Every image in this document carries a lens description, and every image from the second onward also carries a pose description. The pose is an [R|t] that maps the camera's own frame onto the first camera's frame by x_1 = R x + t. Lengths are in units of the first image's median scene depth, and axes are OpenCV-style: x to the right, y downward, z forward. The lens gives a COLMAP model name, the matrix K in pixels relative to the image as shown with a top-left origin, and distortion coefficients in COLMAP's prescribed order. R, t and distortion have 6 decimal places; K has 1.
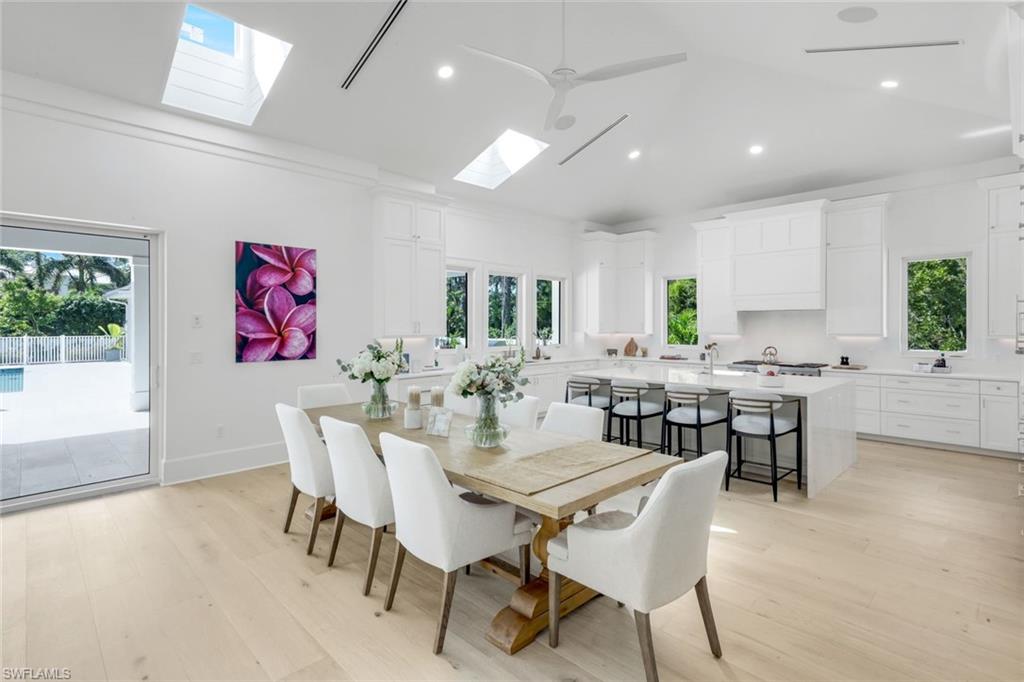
lens RADIAL K [[494.0, 0, 512.7], [0, 494.0, 327.6], [0, 0, 1]] dist [0.003813, -0.000244]
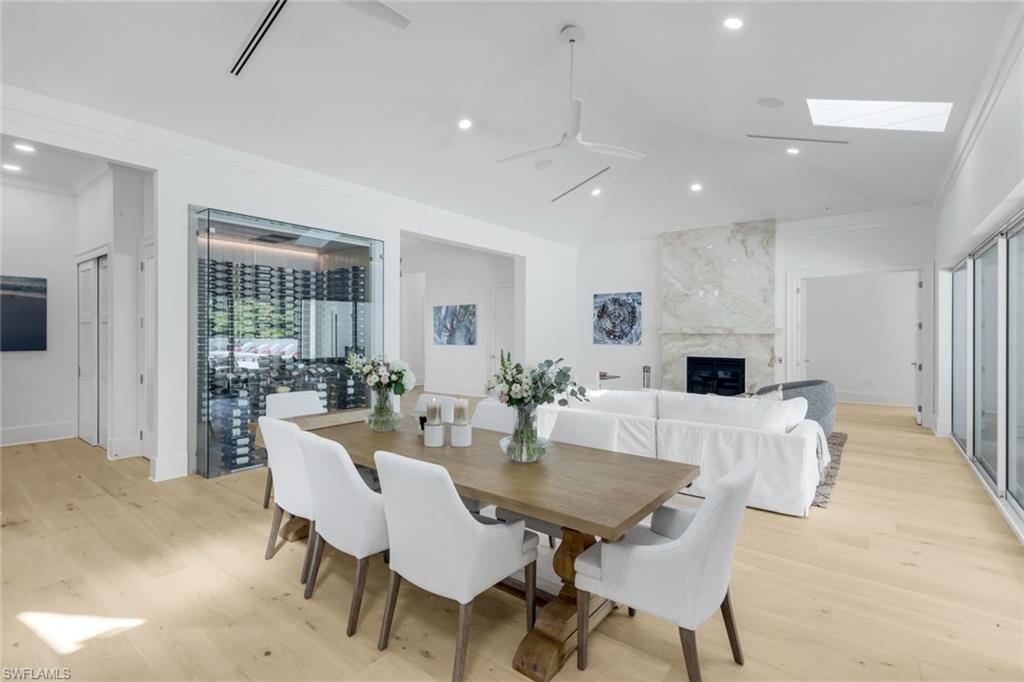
lens RADIAL K [[470.3, 0, 511.6], [0, 470.3, 333.8], [0, 0, 1]] dist [0.000166, 0.000380]
pose [[-0.989531, 0.001569, -0.144309, -0.083405], [0.001328, 0.999998, 0.001770, -0.000223], [0.144311, 0.001560, -0.989531, 0.944180]]
